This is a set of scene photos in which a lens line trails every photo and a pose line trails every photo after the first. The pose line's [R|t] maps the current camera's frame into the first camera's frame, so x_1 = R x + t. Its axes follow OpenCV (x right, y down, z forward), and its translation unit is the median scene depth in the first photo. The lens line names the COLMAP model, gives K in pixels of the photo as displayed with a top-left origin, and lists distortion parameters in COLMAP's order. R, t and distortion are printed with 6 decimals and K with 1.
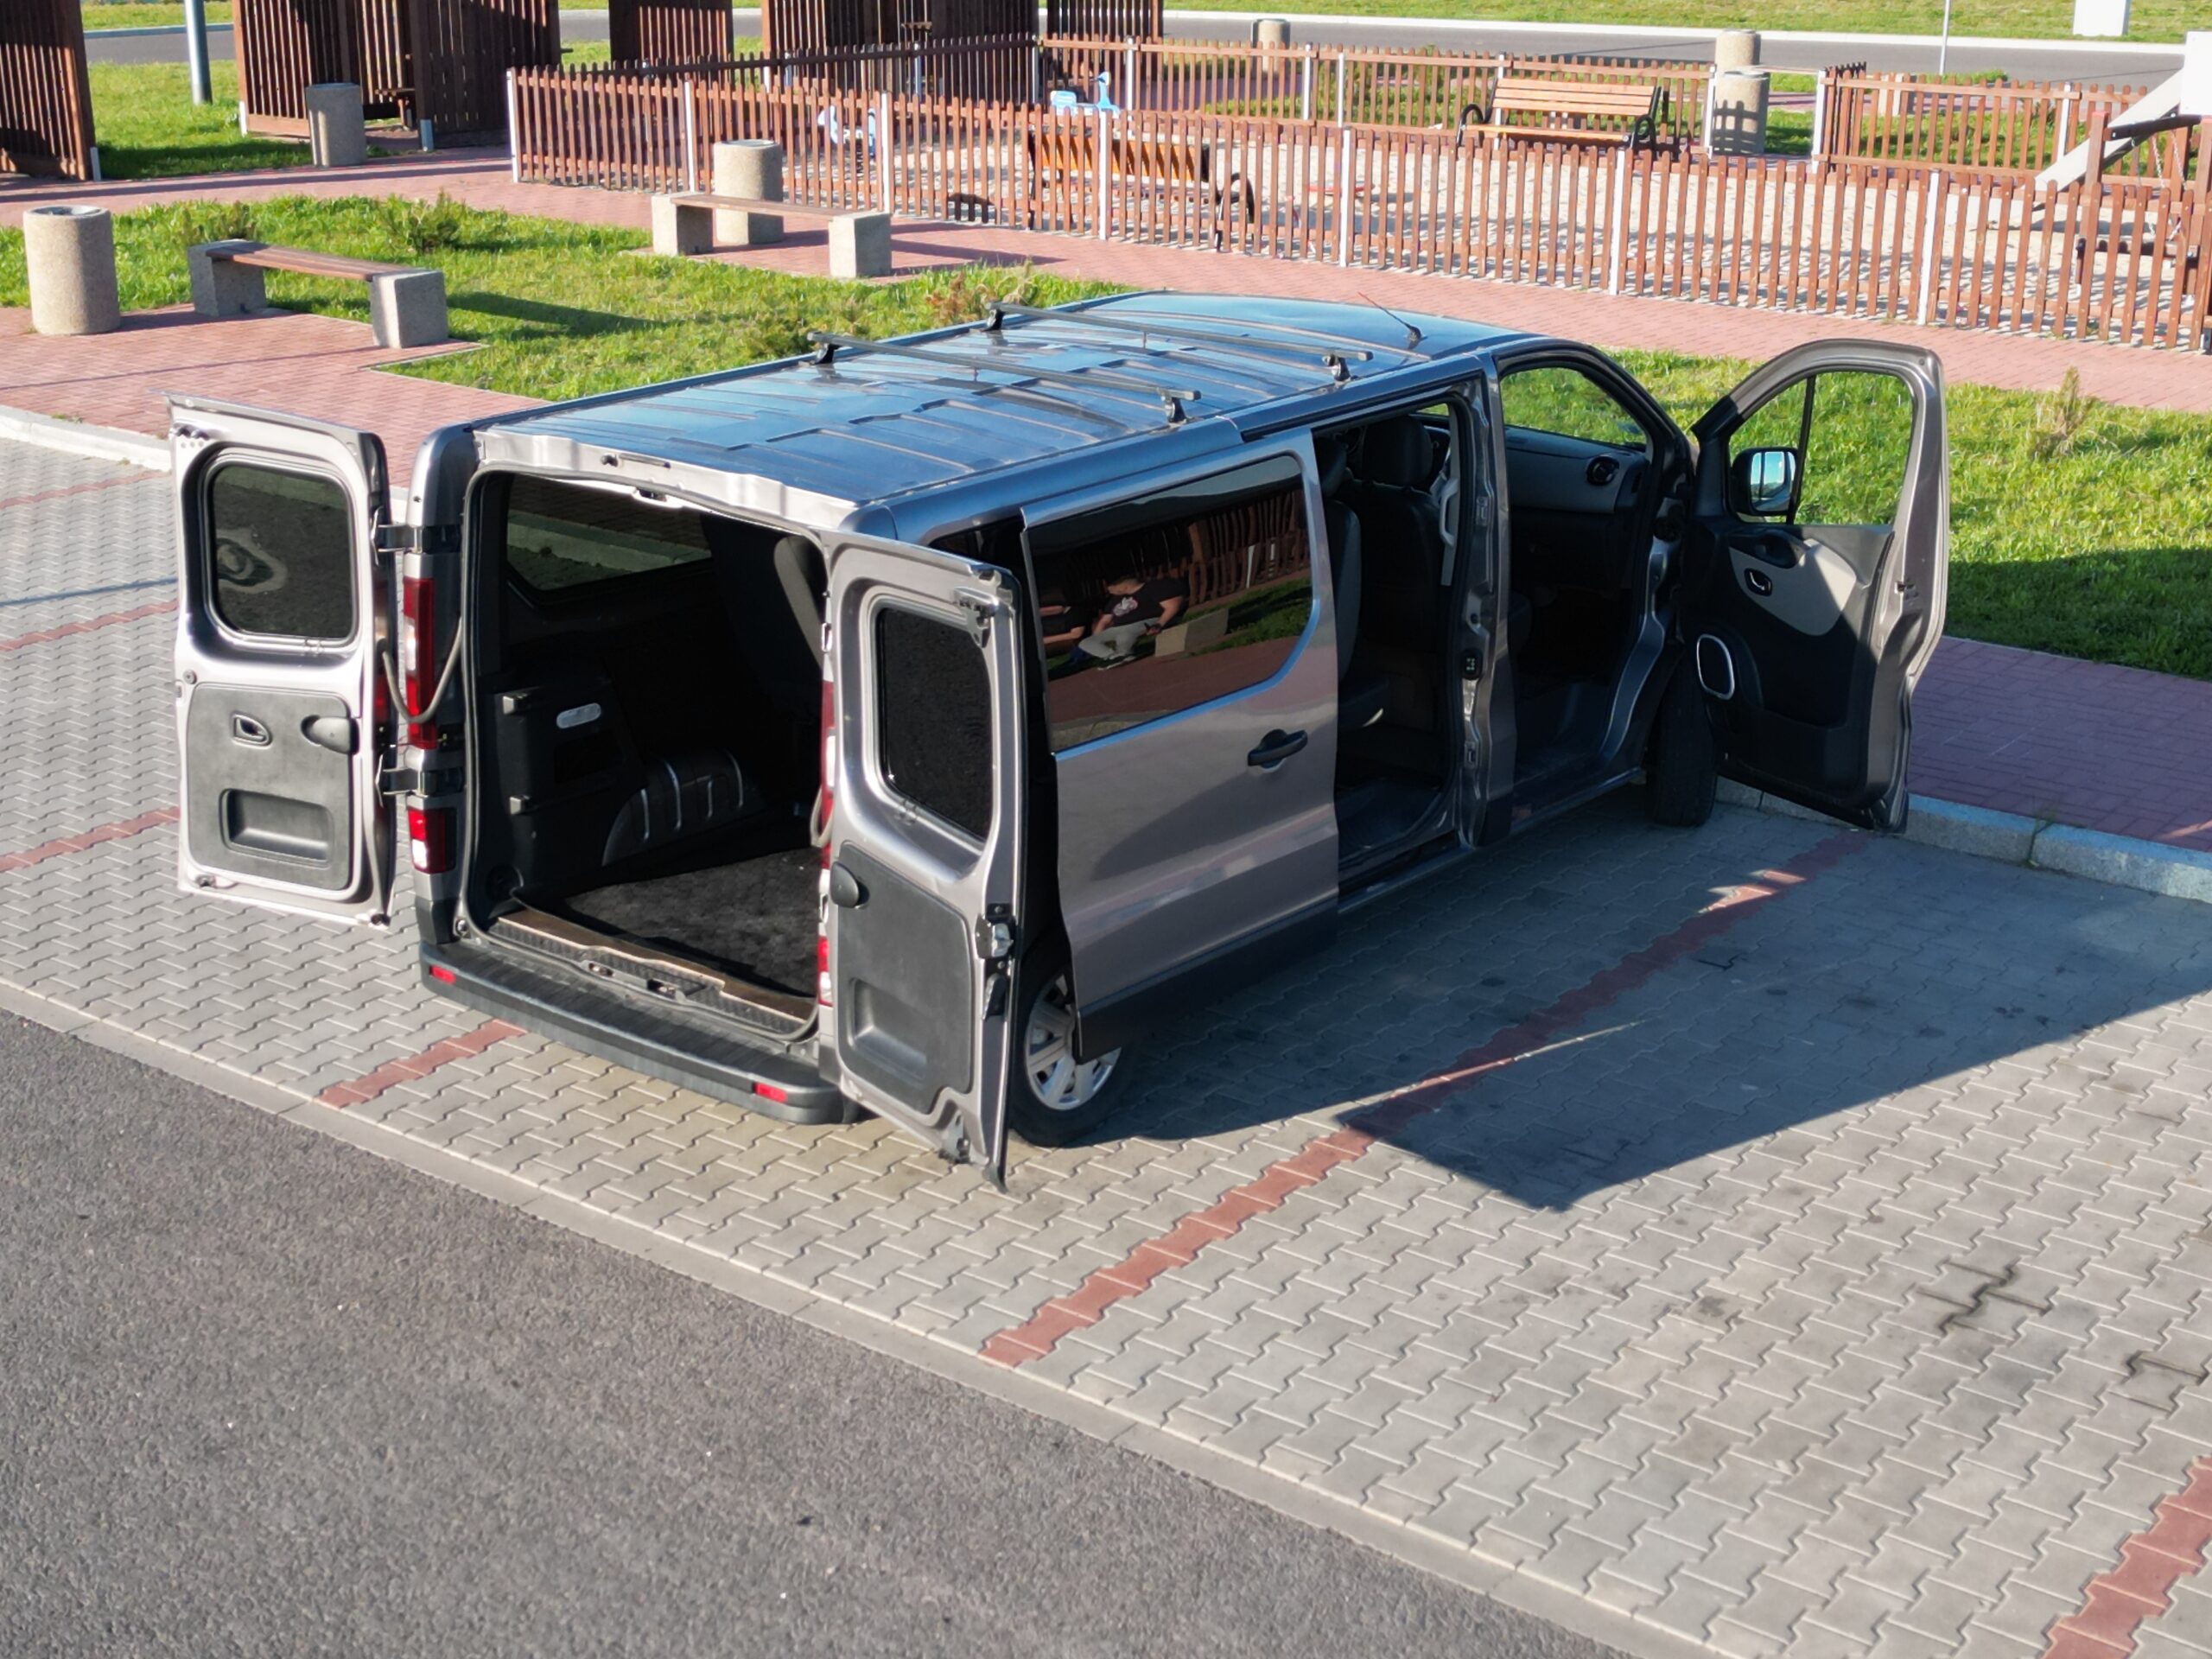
lens RADIAL K [[3195.7, 0, 1106.0], [0, 3195.7, 829.5], [0, 0, 1]] dist [0.115951, -0.089474]
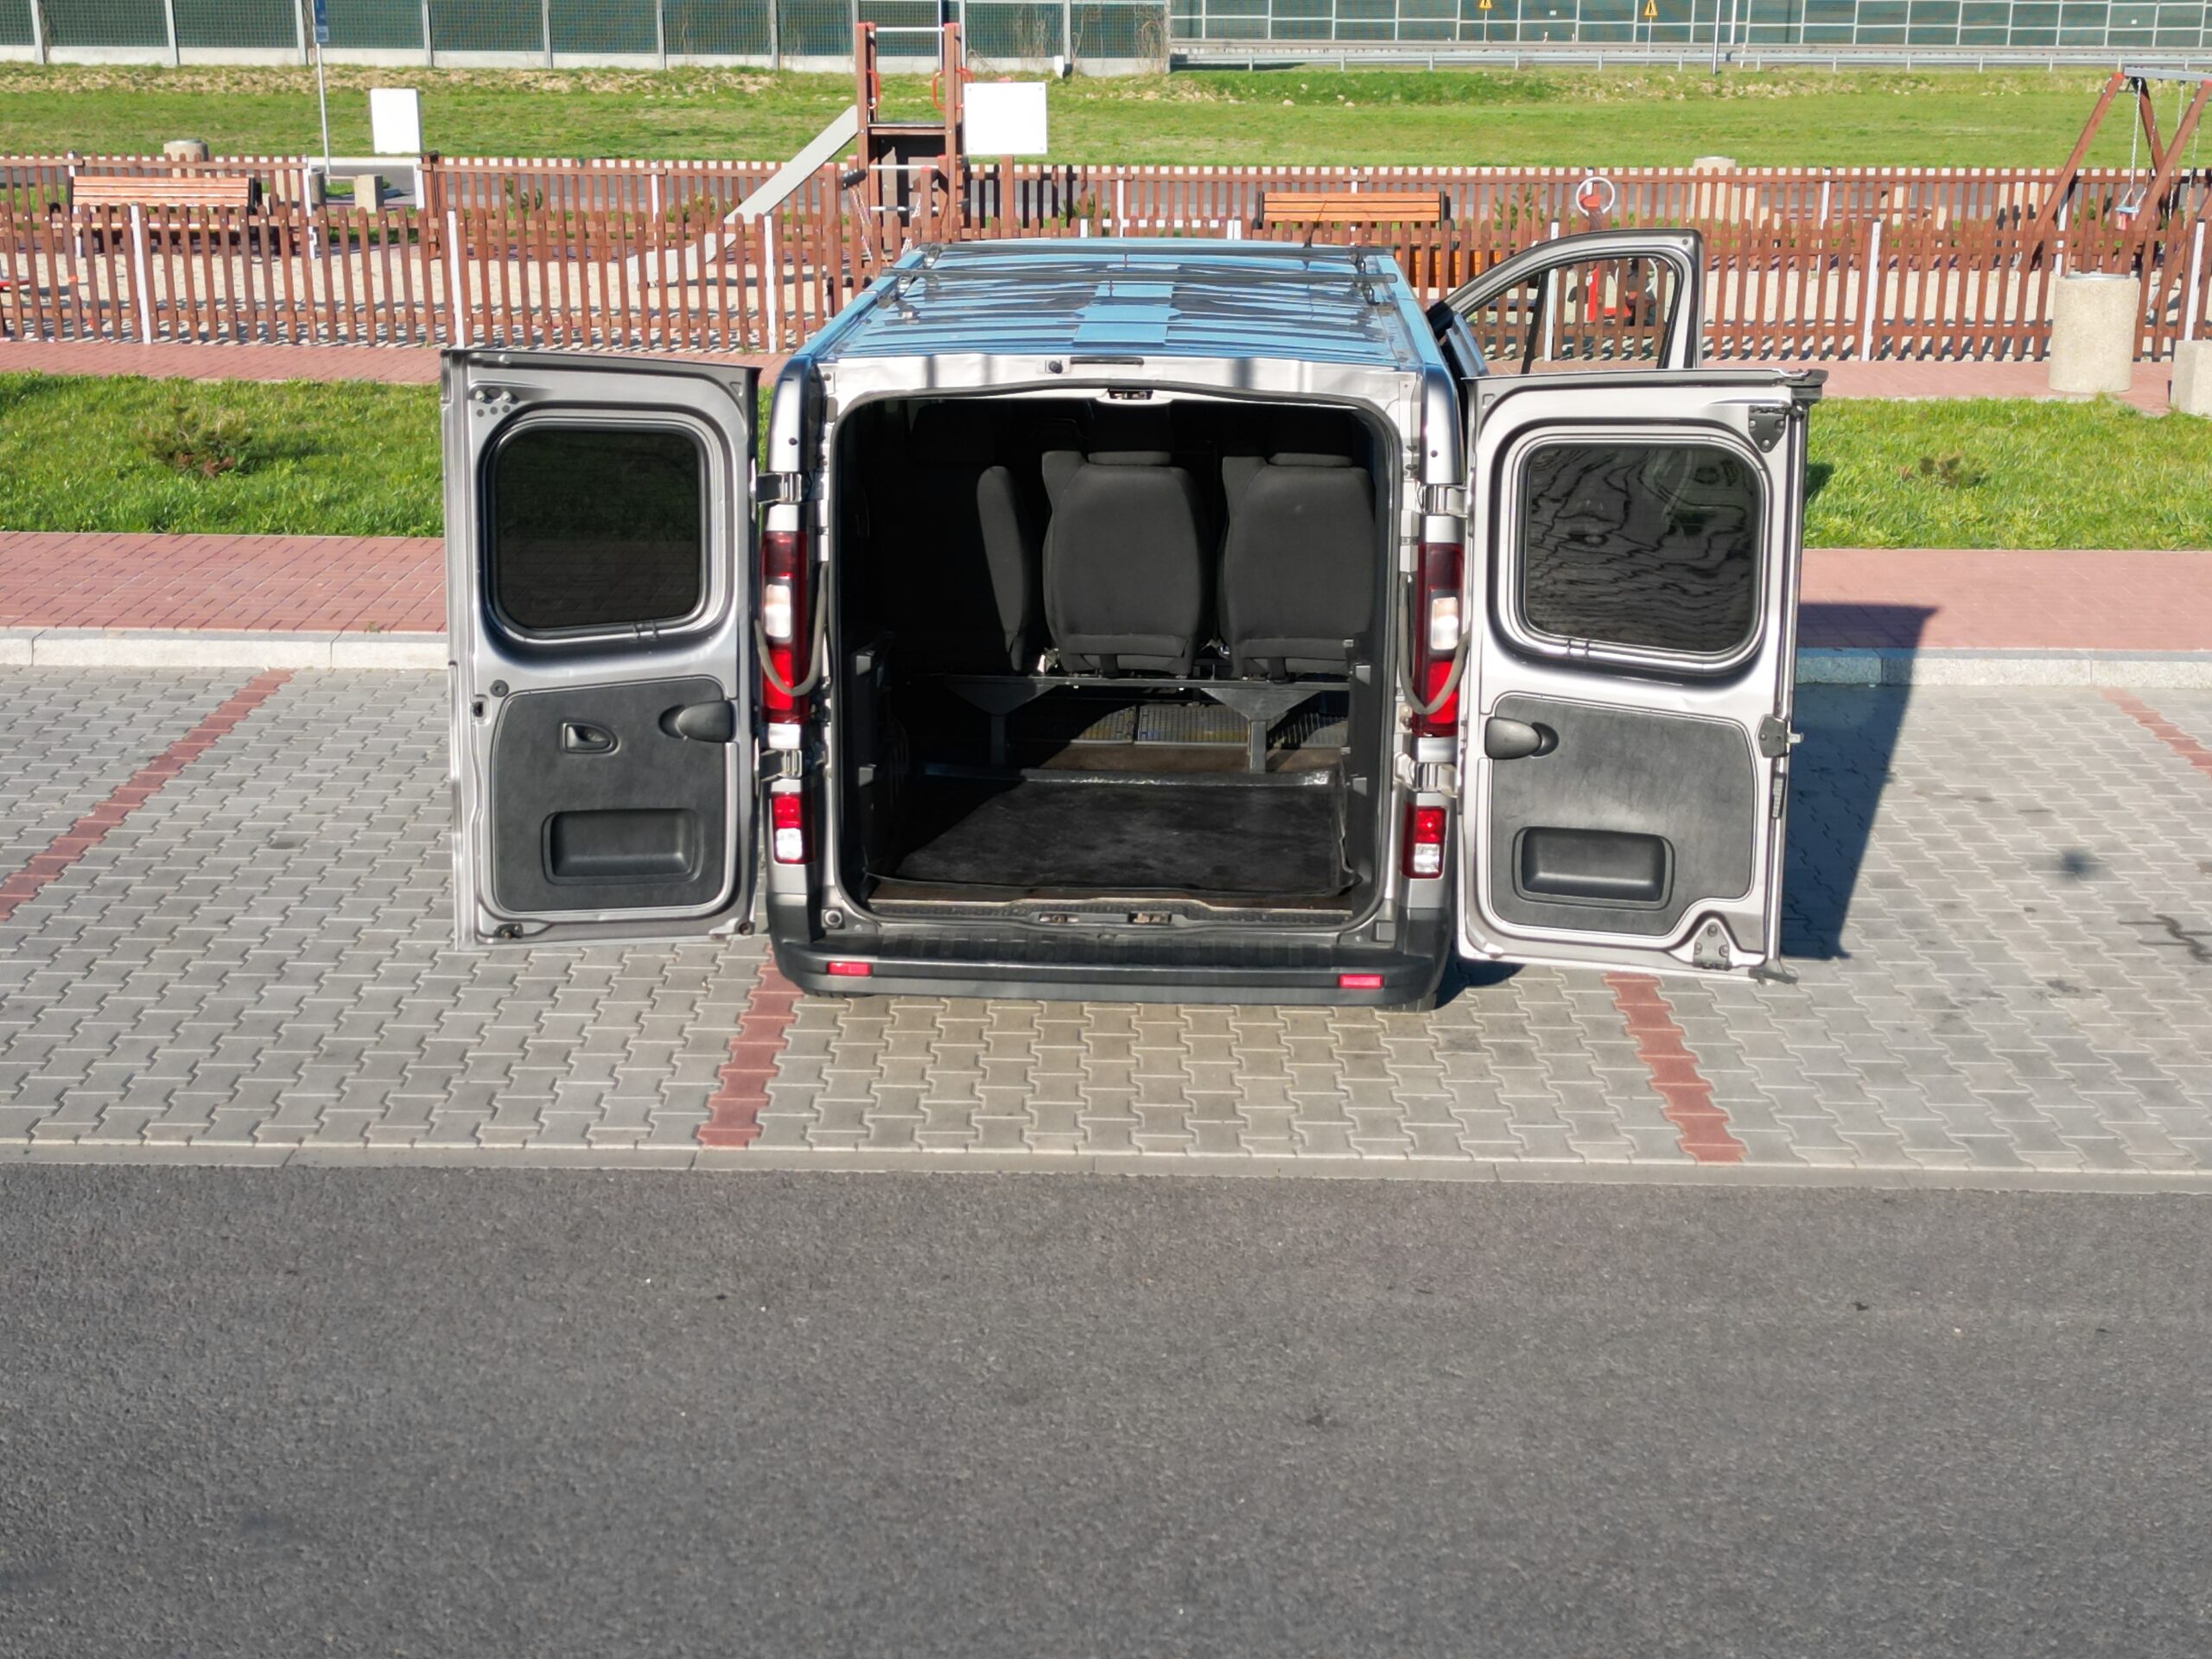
lens RADIAL K [[2981.9, 0, 1106.0], [0, 2981.9, 829.5], [0, 0, 1]] dist [0.086037, -0.076328]
pose [[0.796574, -0.164824, 0.581638, -0.630839], [0.185926, 0.982277, 0.023724, 0.000217], [-0.575240, 0.089244, 0.813102, 0.274478]]
